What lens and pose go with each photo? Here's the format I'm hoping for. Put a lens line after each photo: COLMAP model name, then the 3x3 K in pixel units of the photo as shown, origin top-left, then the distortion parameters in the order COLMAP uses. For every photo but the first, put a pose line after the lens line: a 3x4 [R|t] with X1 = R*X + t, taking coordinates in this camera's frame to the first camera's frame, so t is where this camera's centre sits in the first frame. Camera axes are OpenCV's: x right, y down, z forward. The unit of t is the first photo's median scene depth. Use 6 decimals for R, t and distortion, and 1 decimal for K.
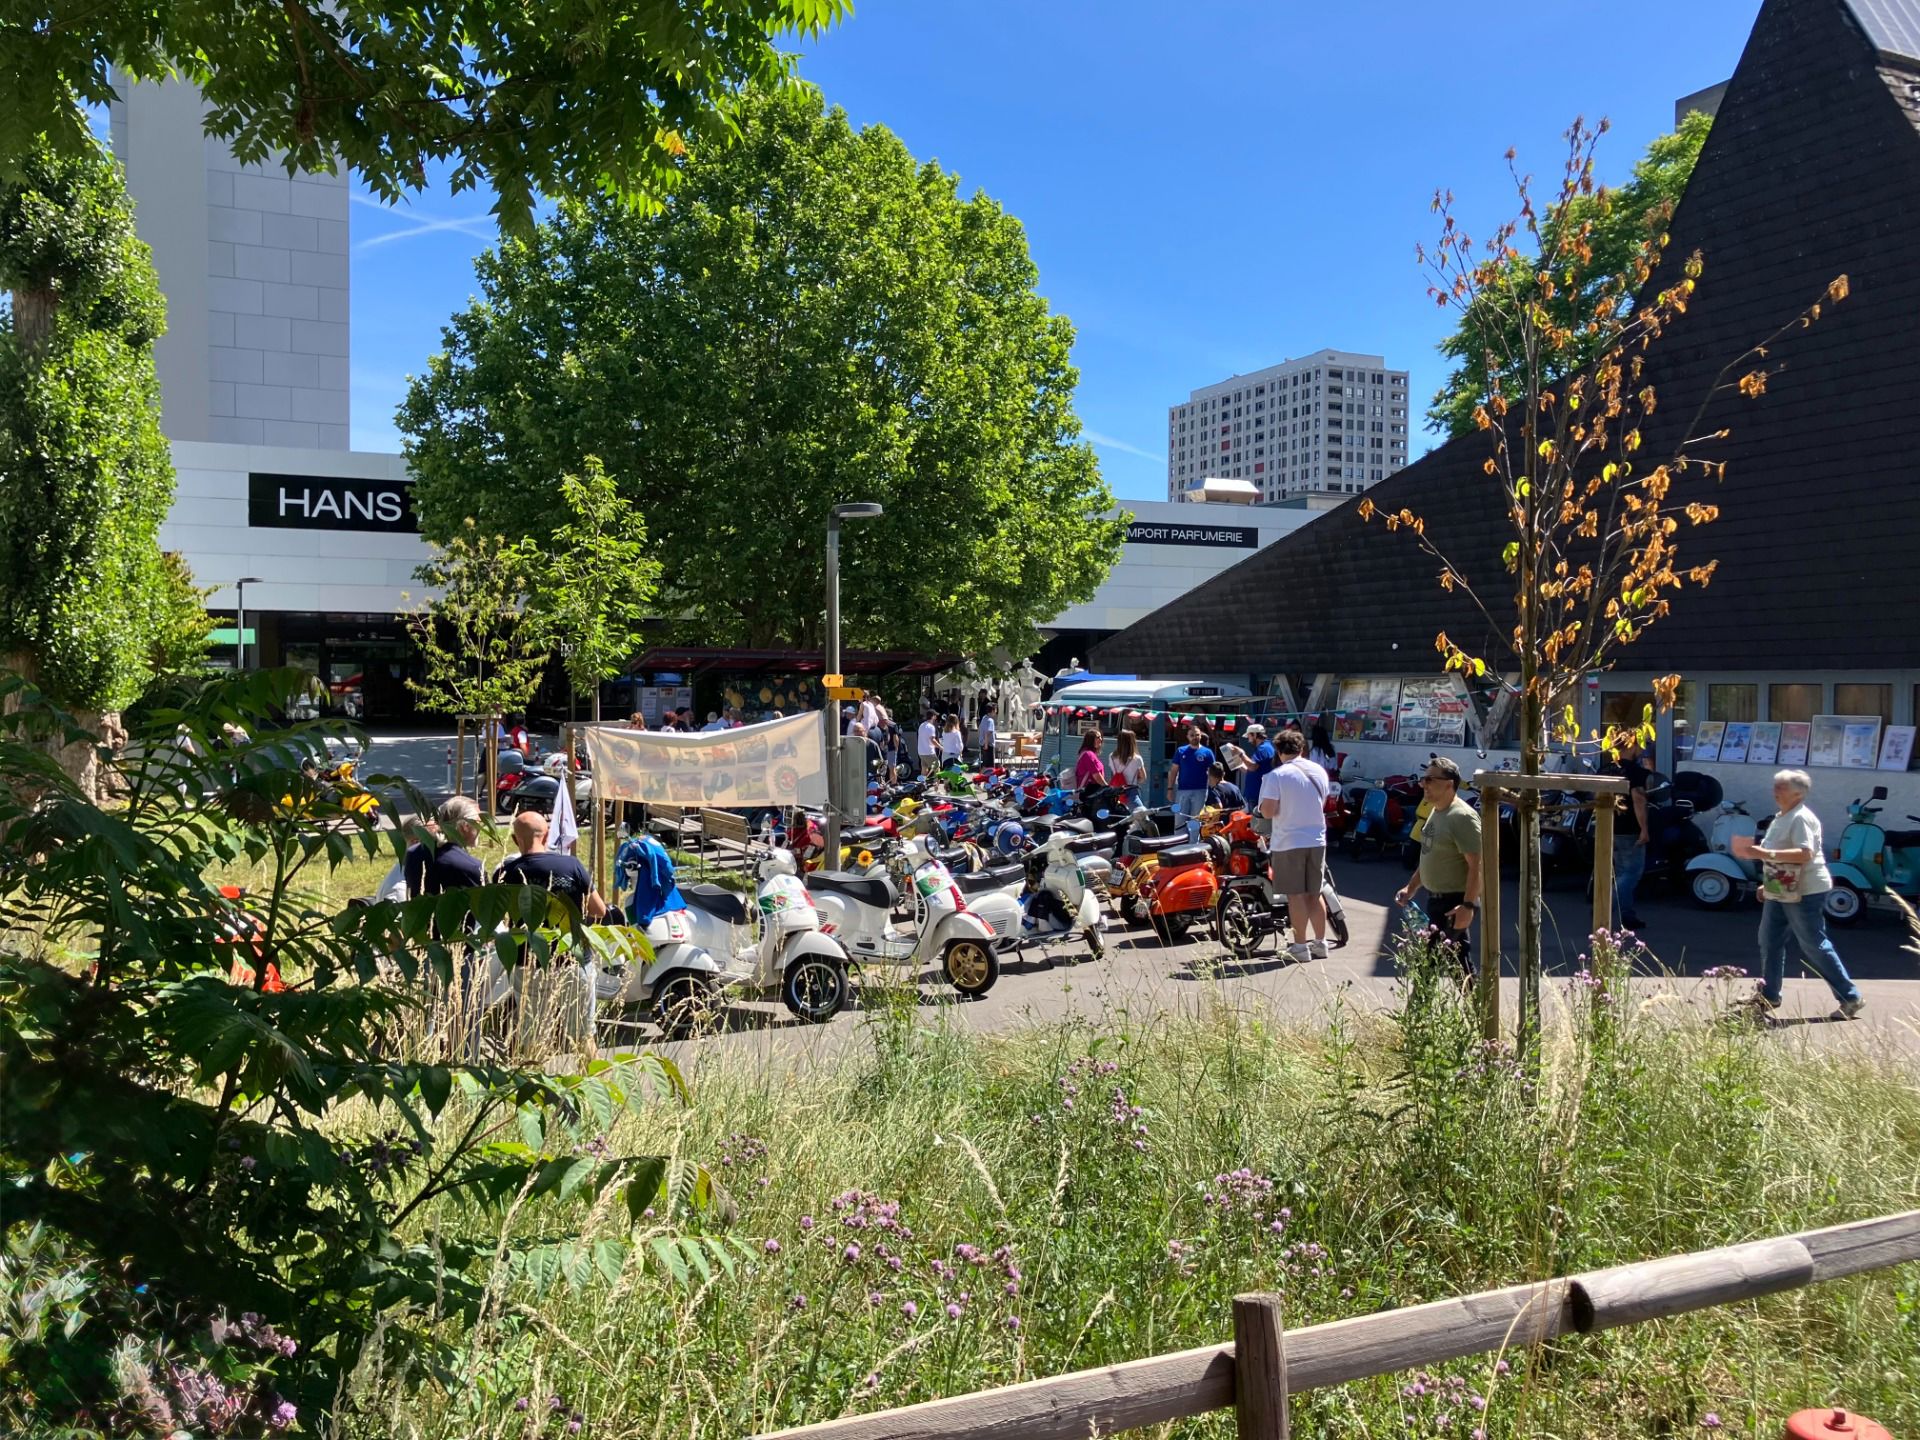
lens RADIAL K [[1571.9, 0, 960.0], [0, 1571.9, 720.0], [0, 0, 1]] dist [-0.002324, 0.022237]
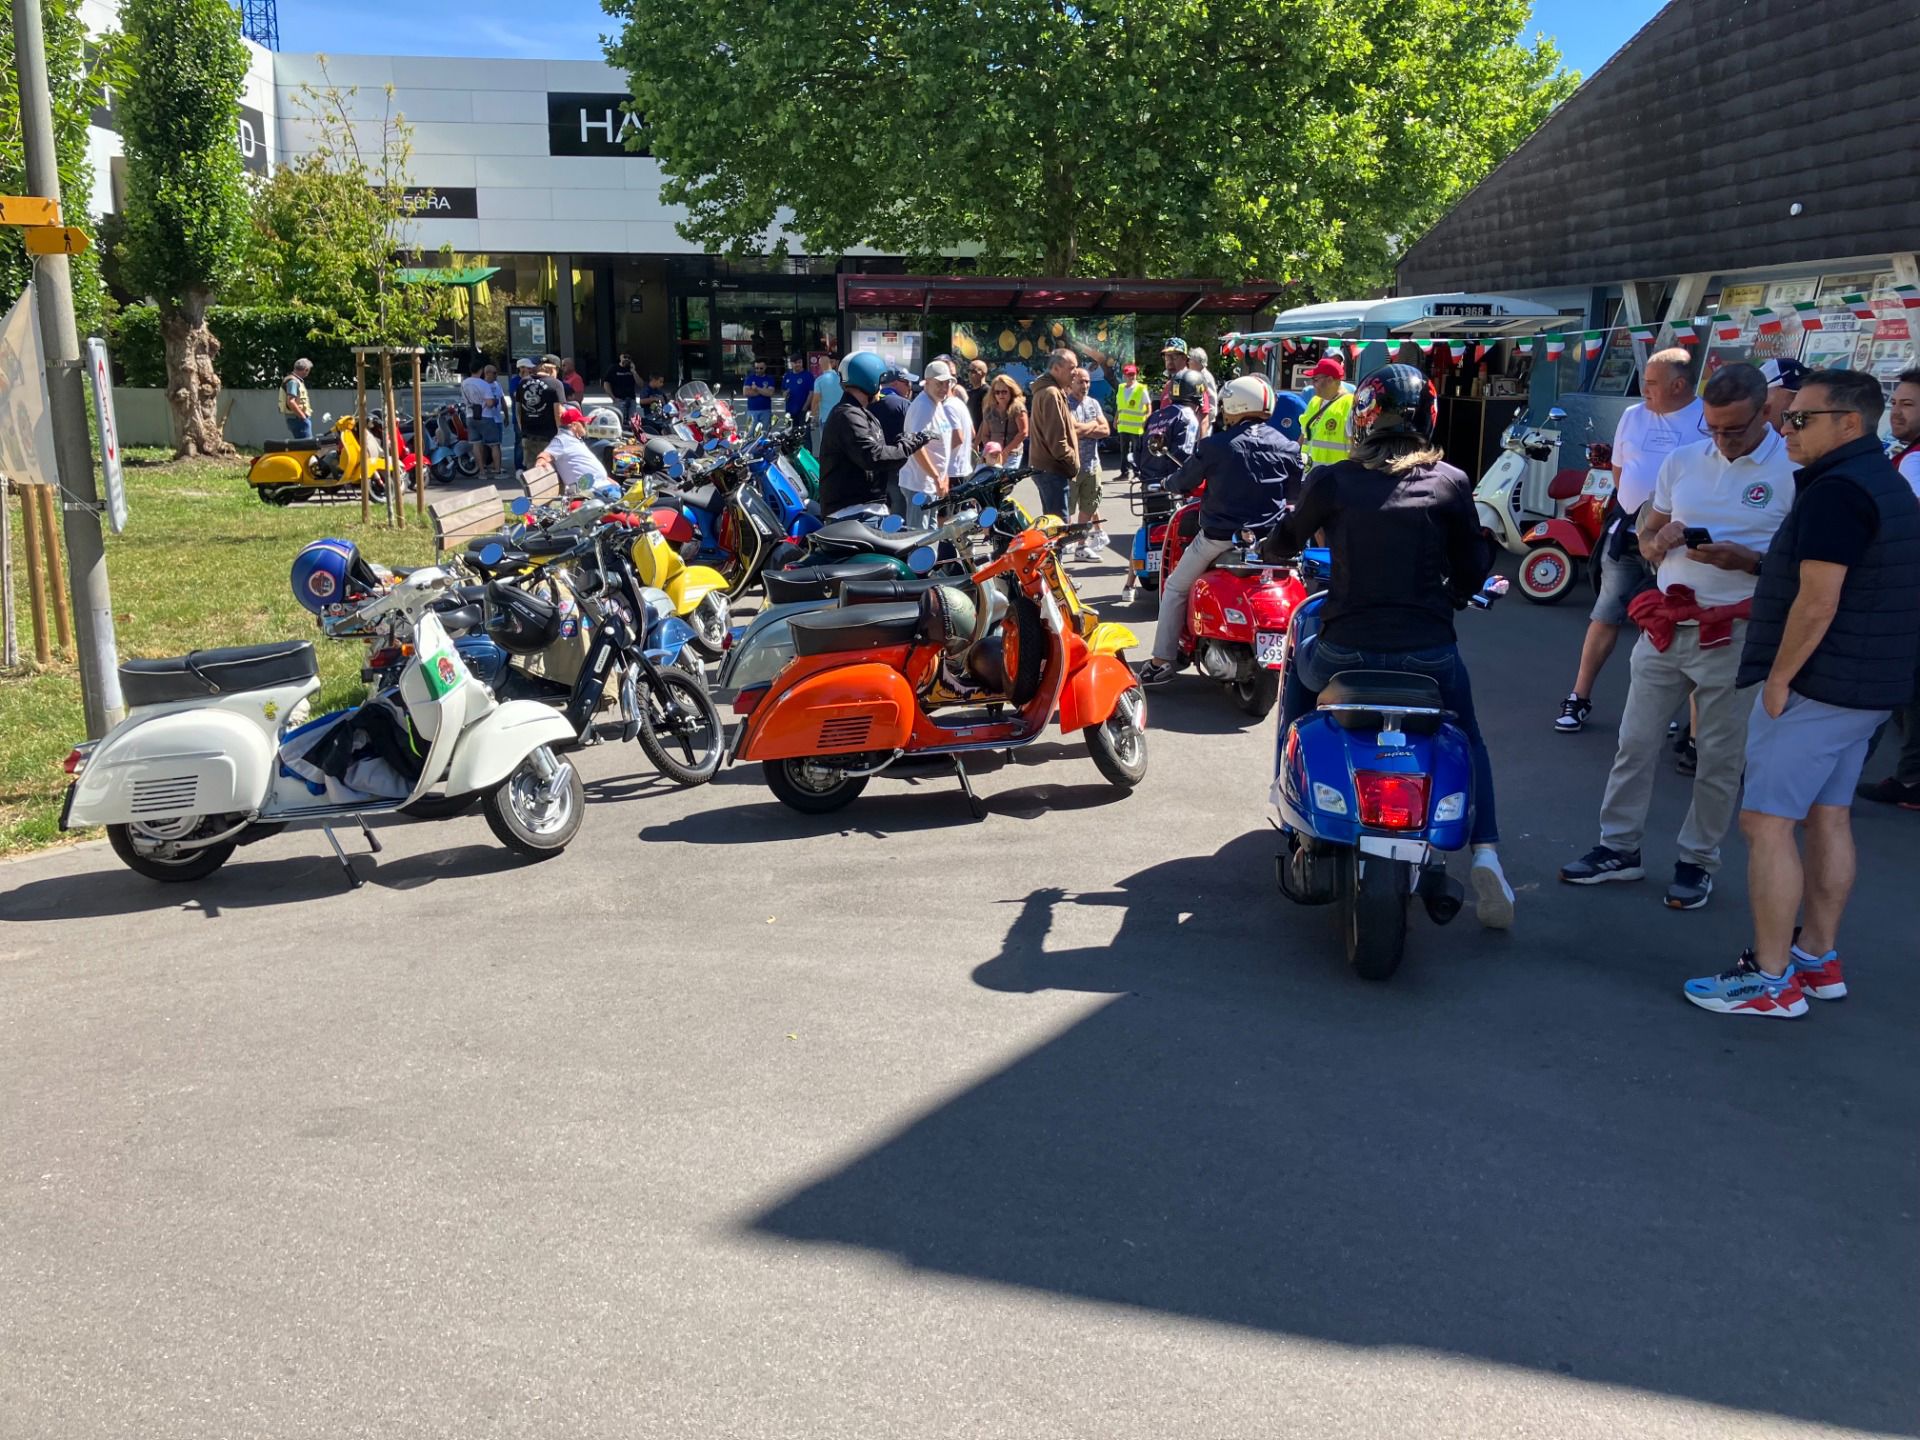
lens RADIAL K [[1571.9, 0, 960.0], [0, 1571.9, 720.0], [0, 0, 1]] dist [-0.002324, 0.022237]
pose [[0.932547, 0.084438, -0.351036, 0.131891], [-0.012329, 0.979148, 0.202772, 0.008967], [0.360838, -0.184766, 0.914143, 0.246995]]
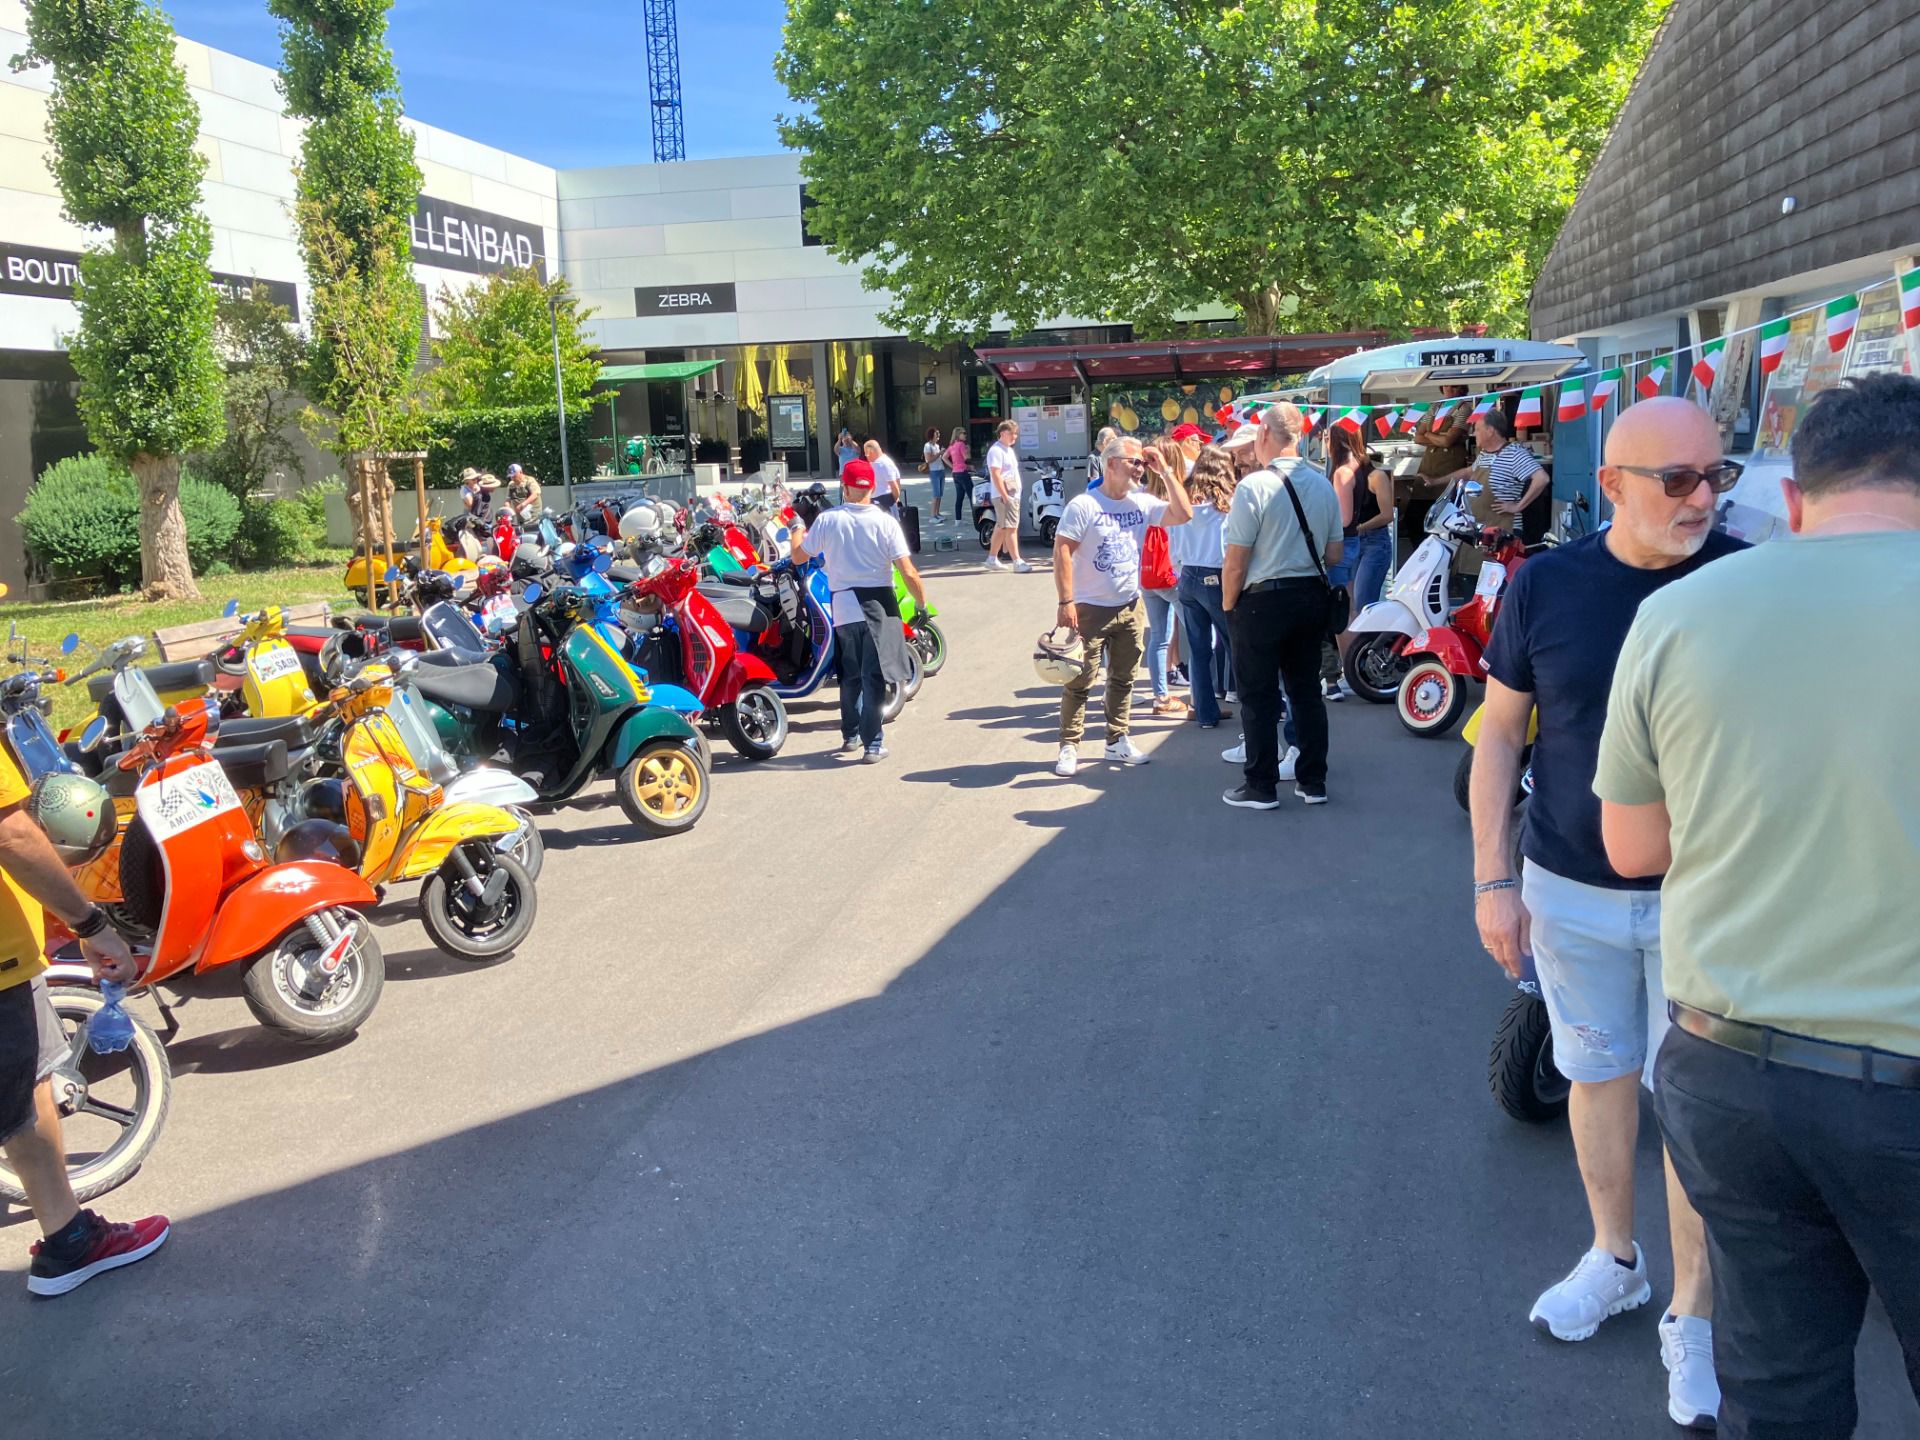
lens RADIAL K [[1580.4, 0, 960.0], [0, 1580.4, 720.0], [0, 0, 1]] dist [-0.001400, 0.008340]
pose [[0.813078, 0.071080, -0.577799, 0.207847], [0.026712, 0.986918, 0.158997, 0.005644], [0.581542, -0.144711, 0.800542, 0.341223]]
